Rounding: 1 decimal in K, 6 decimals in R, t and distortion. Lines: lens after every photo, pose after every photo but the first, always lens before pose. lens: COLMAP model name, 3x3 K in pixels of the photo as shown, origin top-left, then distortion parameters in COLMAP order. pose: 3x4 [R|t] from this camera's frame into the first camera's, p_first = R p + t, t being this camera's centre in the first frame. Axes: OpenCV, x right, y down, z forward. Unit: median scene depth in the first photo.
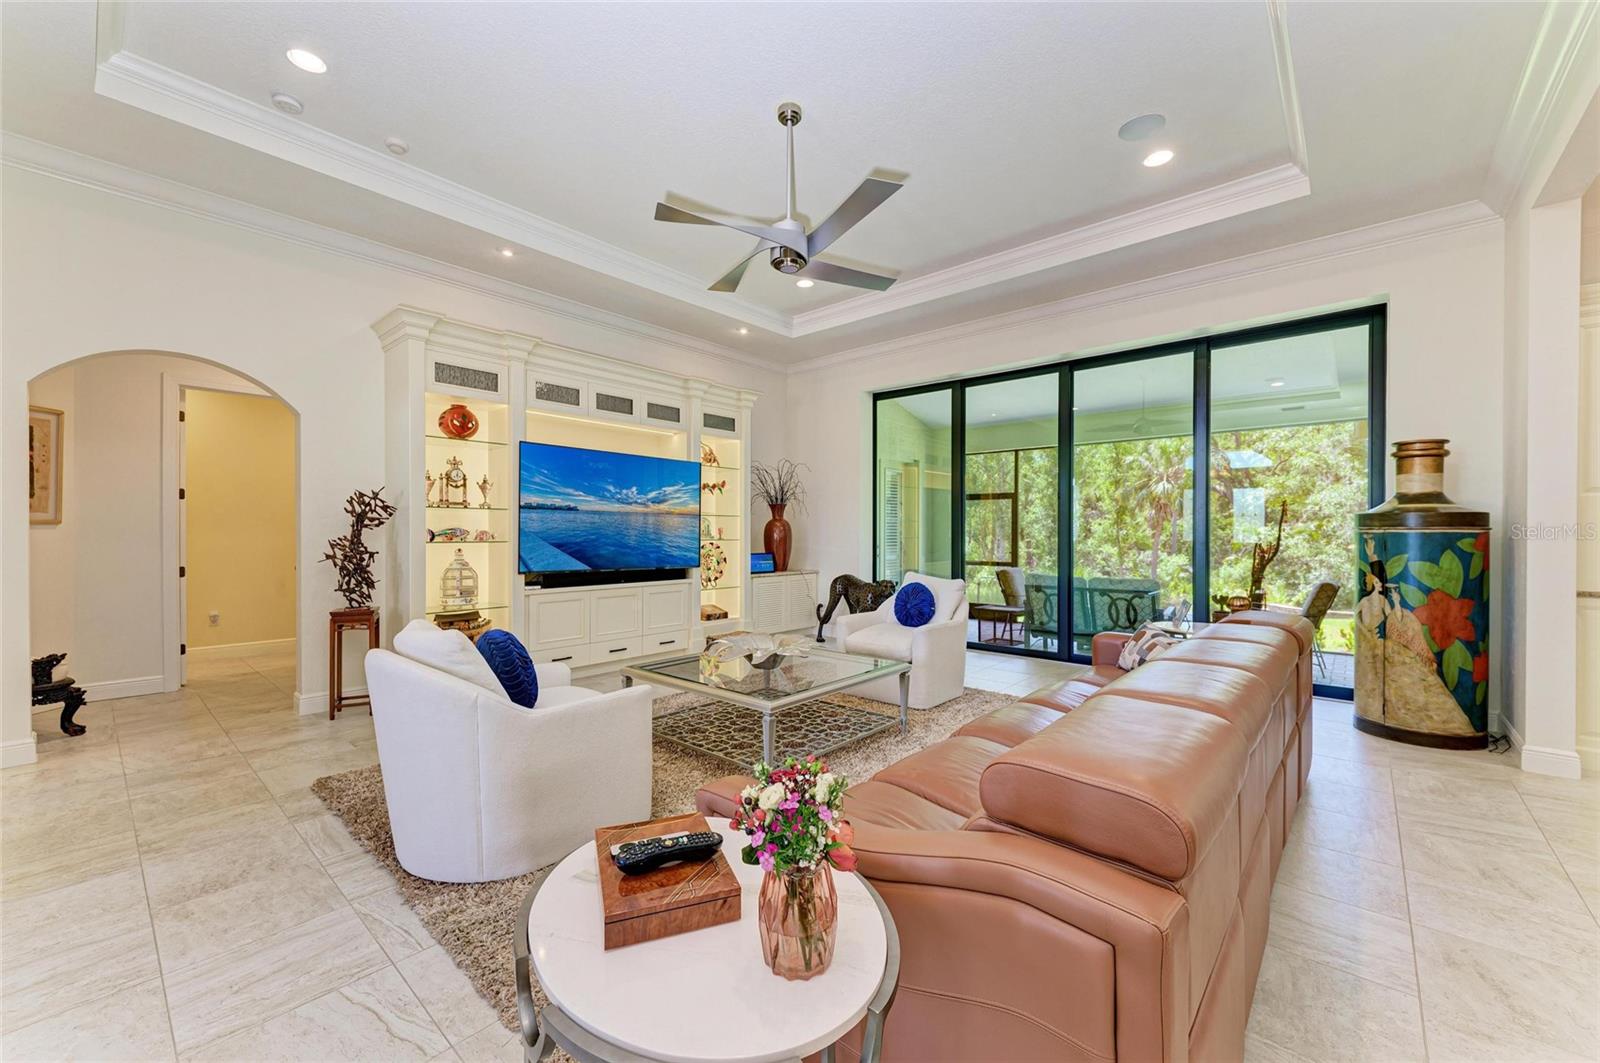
lens RADIAL K [[616.9, 0, 791.3], [0, 616.9, 536.6], [0, 0, 1]] dist [0.018315, -0.000082]
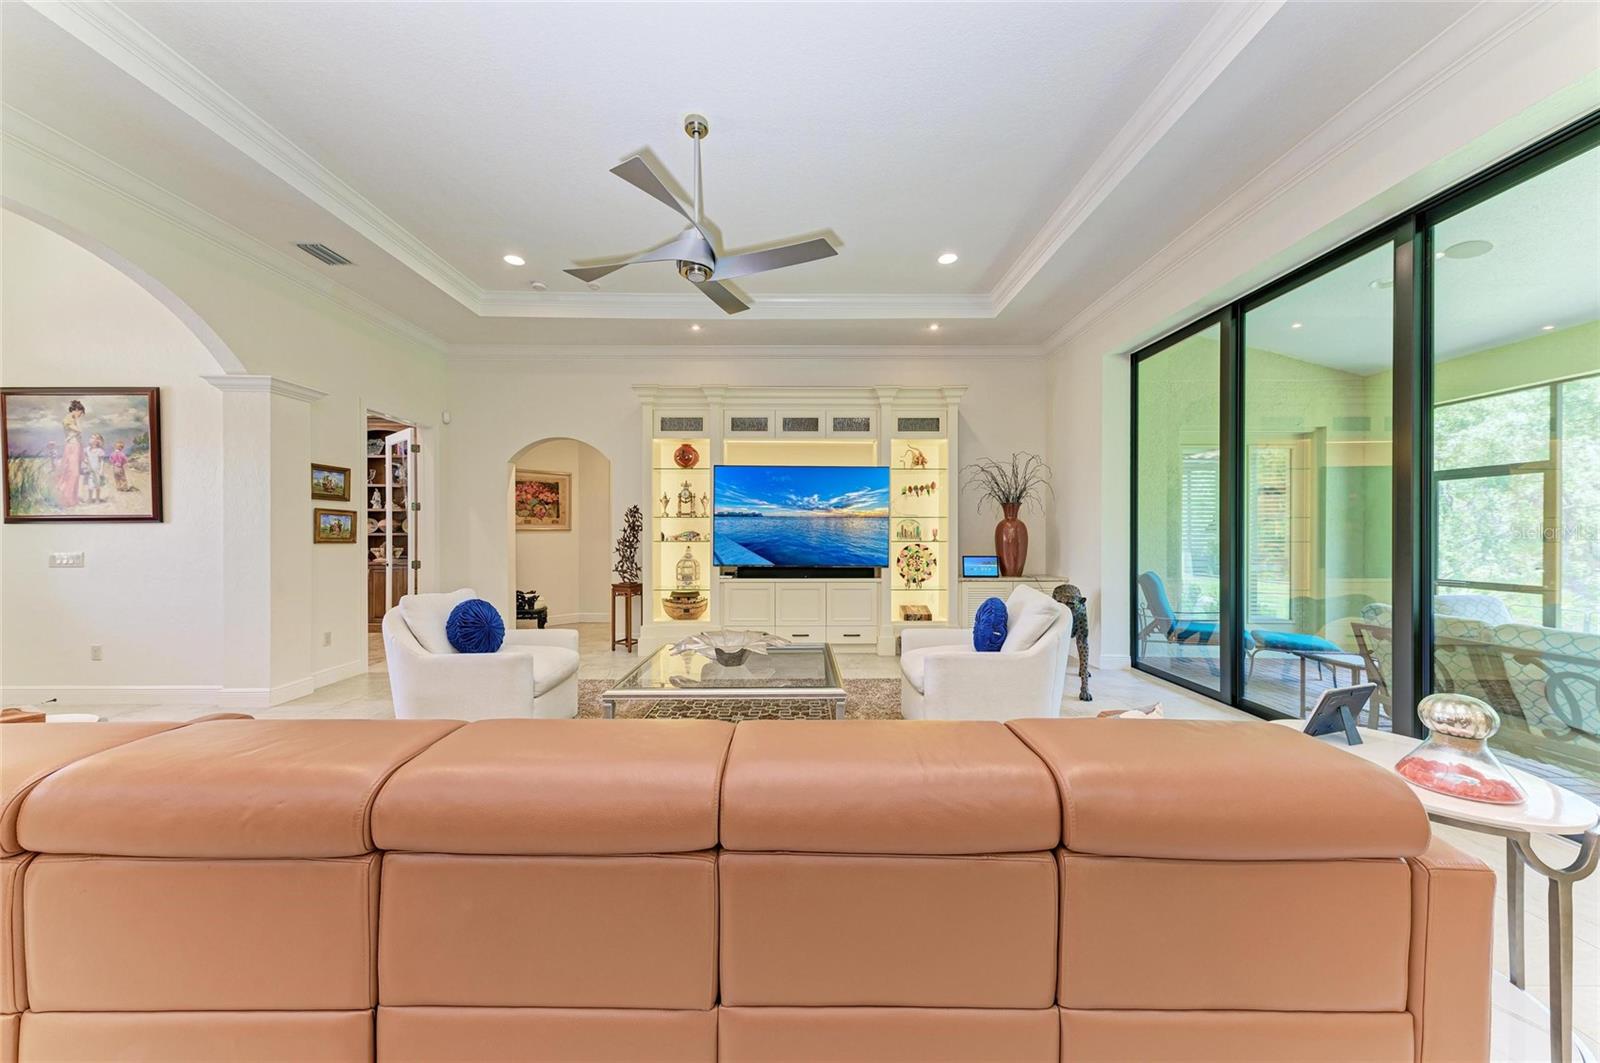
lens RADIAL K [[543.6, 0, 809.0], [0, 543.6, 535.6], [0, 0, 1]] dist [0.008269, 0.000039]
pose [[0.677127, 0.001564, -0.735865, 0.510430], [-0.002530, 0.999997, -0.000203, -0.004417], [0.735862, 0.002000, 0.677128, 0.333125]]
